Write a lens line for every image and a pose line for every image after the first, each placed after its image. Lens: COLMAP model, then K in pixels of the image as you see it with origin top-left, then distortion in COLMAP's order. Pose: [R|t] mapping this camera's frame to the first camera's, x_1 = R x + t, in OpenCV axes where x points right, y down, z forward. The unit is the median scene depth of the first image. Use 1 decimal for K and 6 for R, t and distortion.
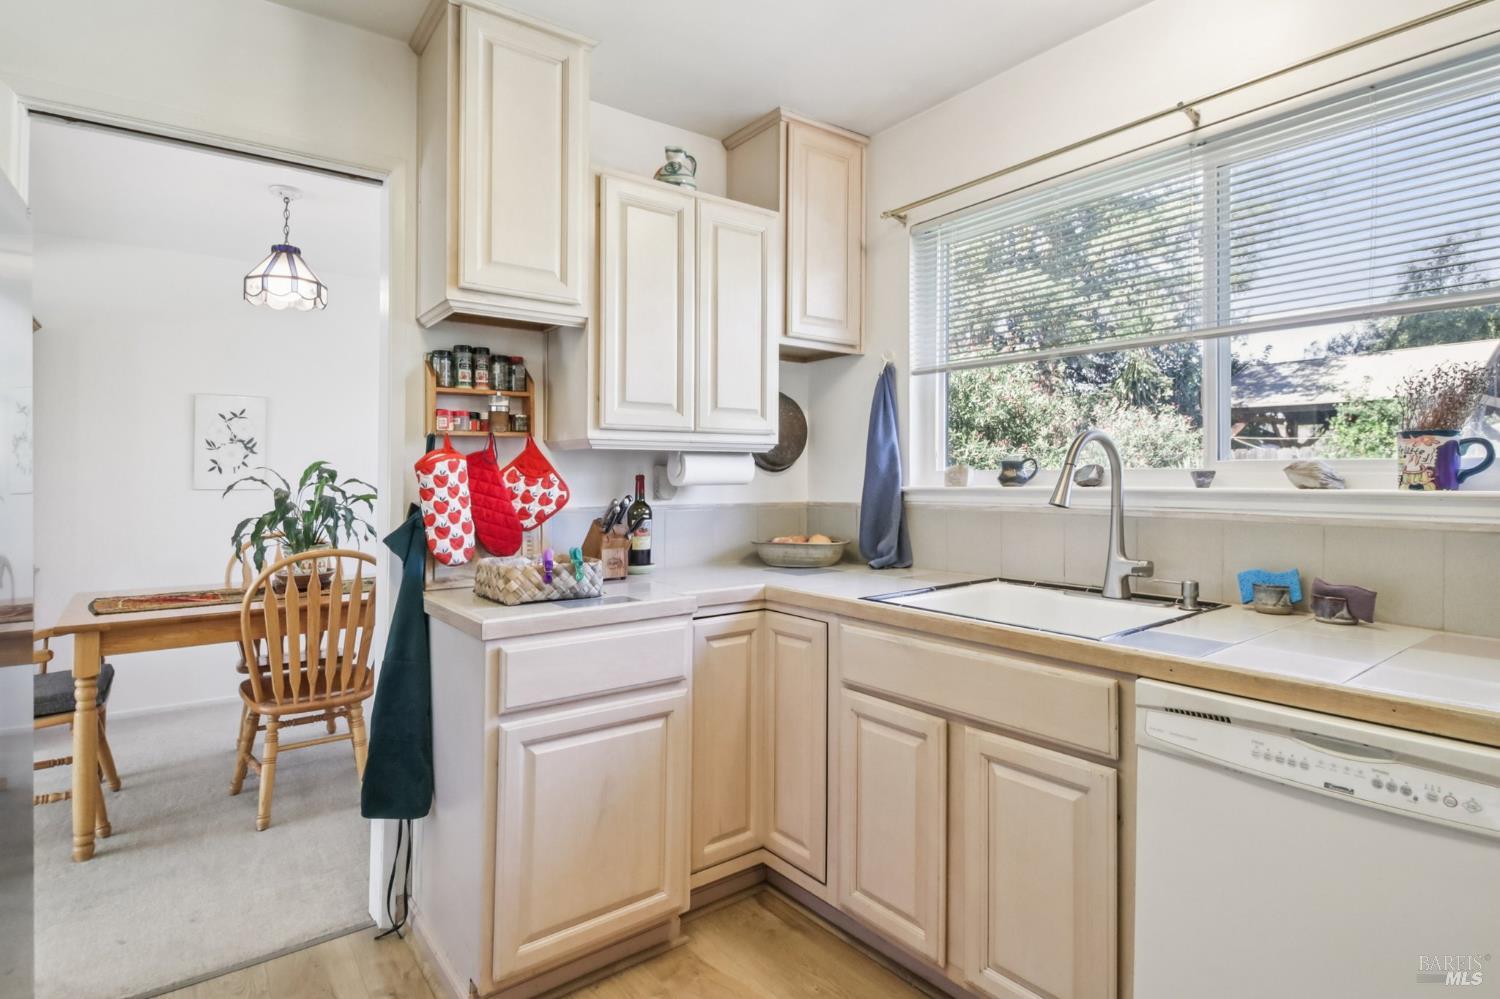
lens RADIAL K [[764.1, 0, 722.5], [0, 764.1, 457.3], [0, 0, 1]] dist [0.025900, -0.040000]
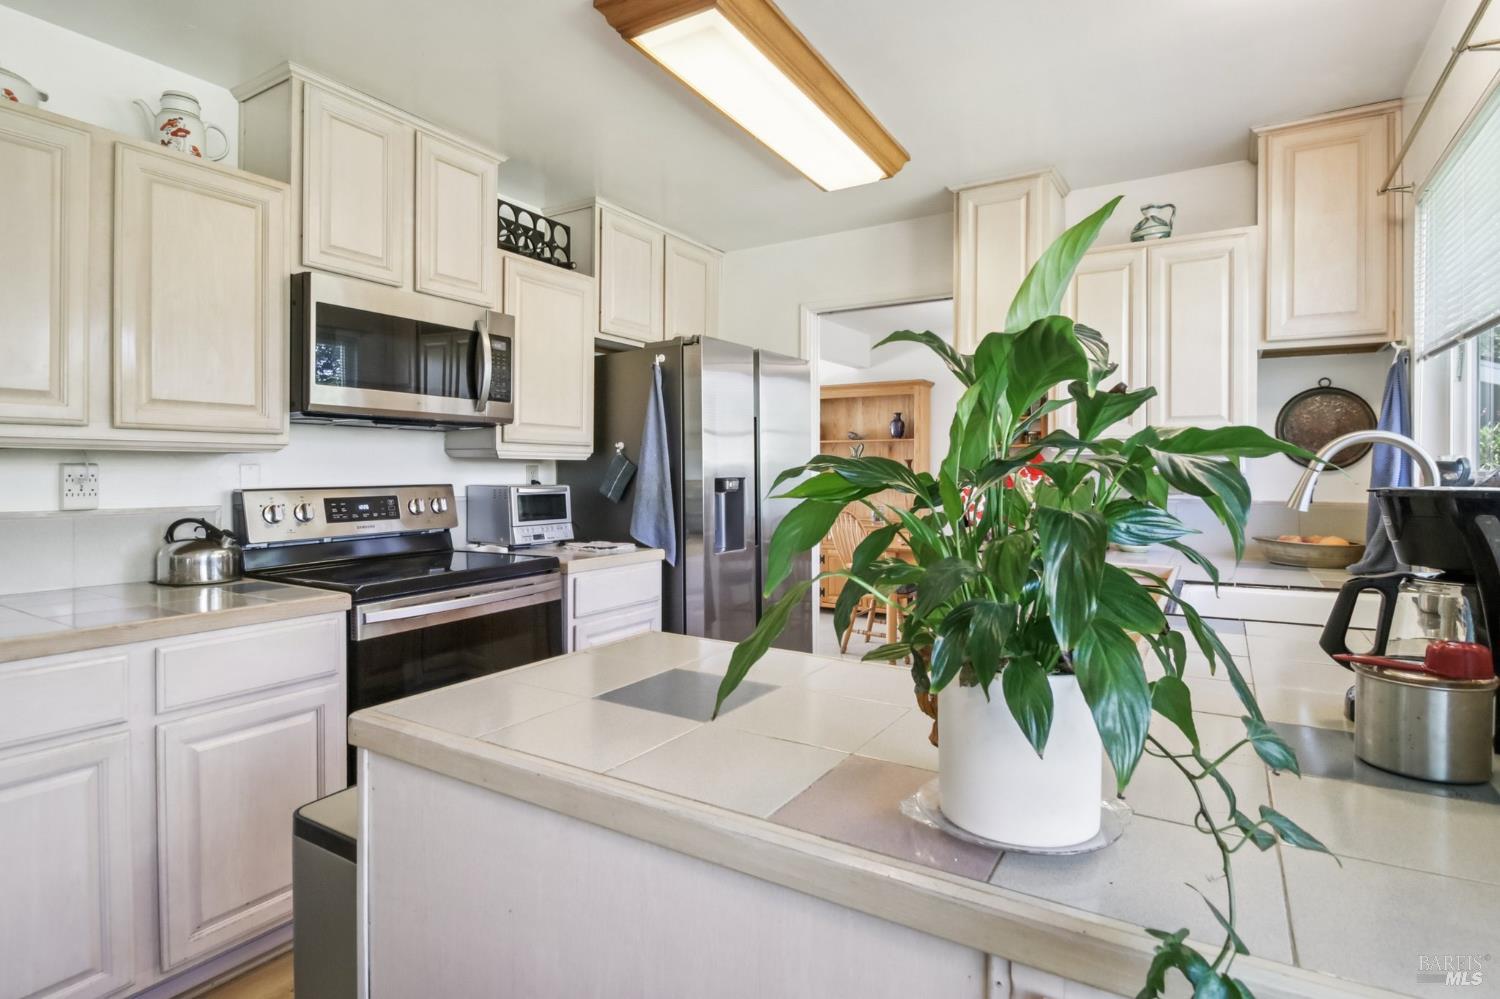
lens RADIAL K [[771.9, 0, 741.1], [0, 771.9, 472.6], [0, 0, 1]] dist [-0.000974, -0.017448]
pose [[0.376138, 0.005486, -0.926547, 0.845283], [0.022551, 0.999632, 0.015073, -0.012076], [0.926289, -0.026564, 0.375876, -0.069634]]
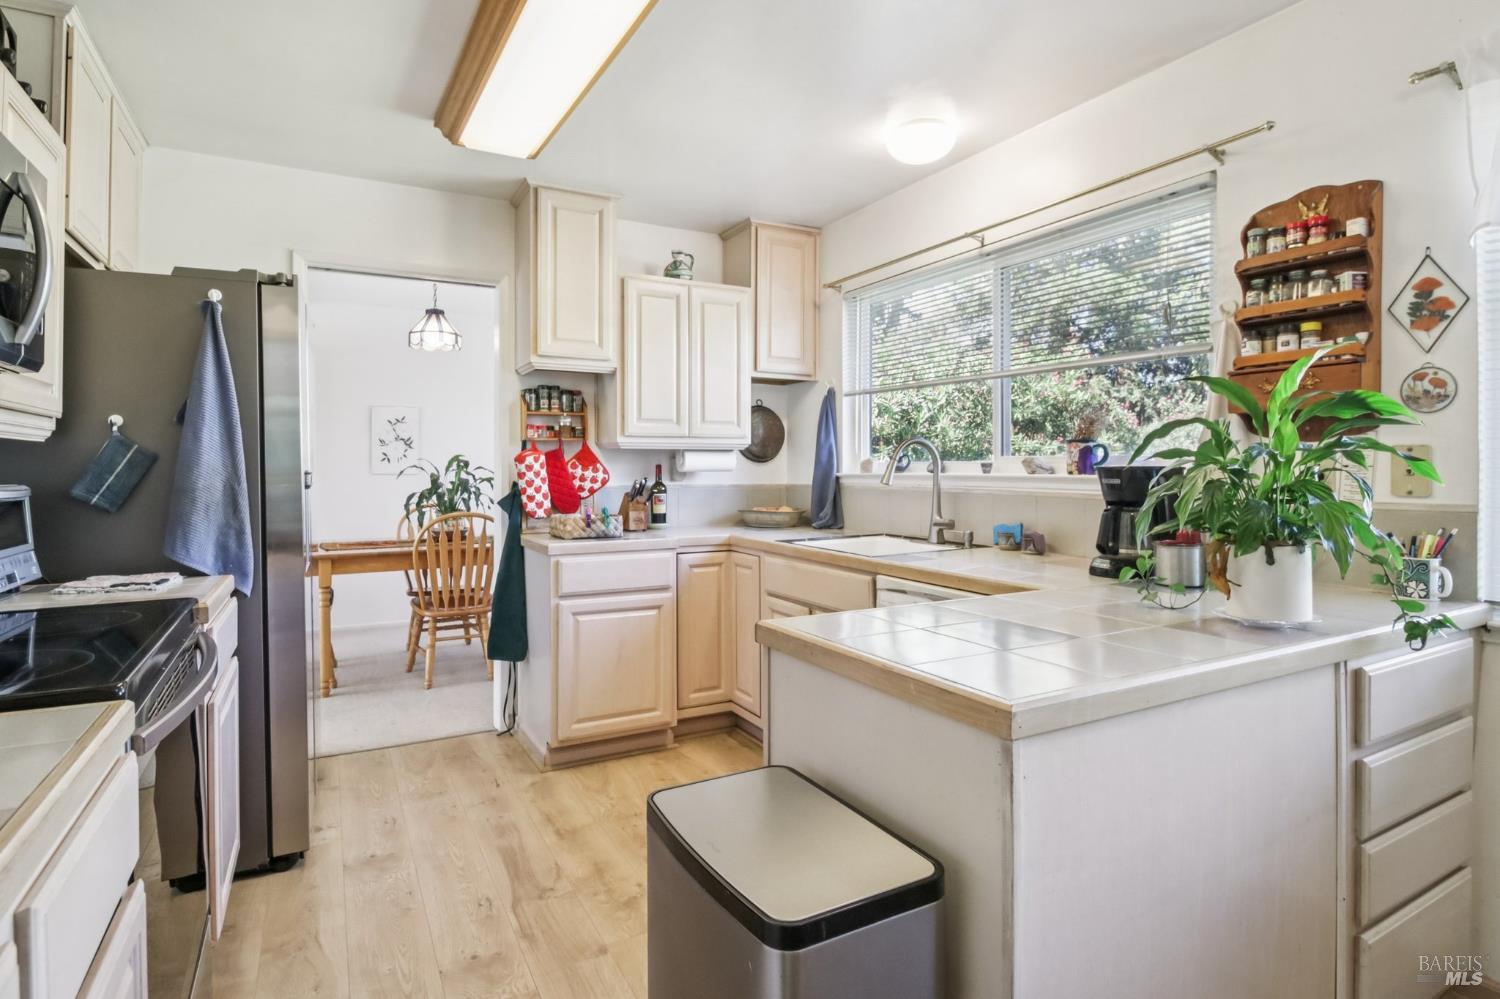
lens RADIAL K [[771.9, 0, 741.1], [0, 771.9, 472.6], [0, 0, 1]] dist [-0.000974, -0.017448]
pose [[0.992799, 0.003387, -0.119744, 0.254115], [0.000752, 0.999404, 0.034499, -0.014792], [0.119790, -0.034341, 0.992205, -0.537520]]
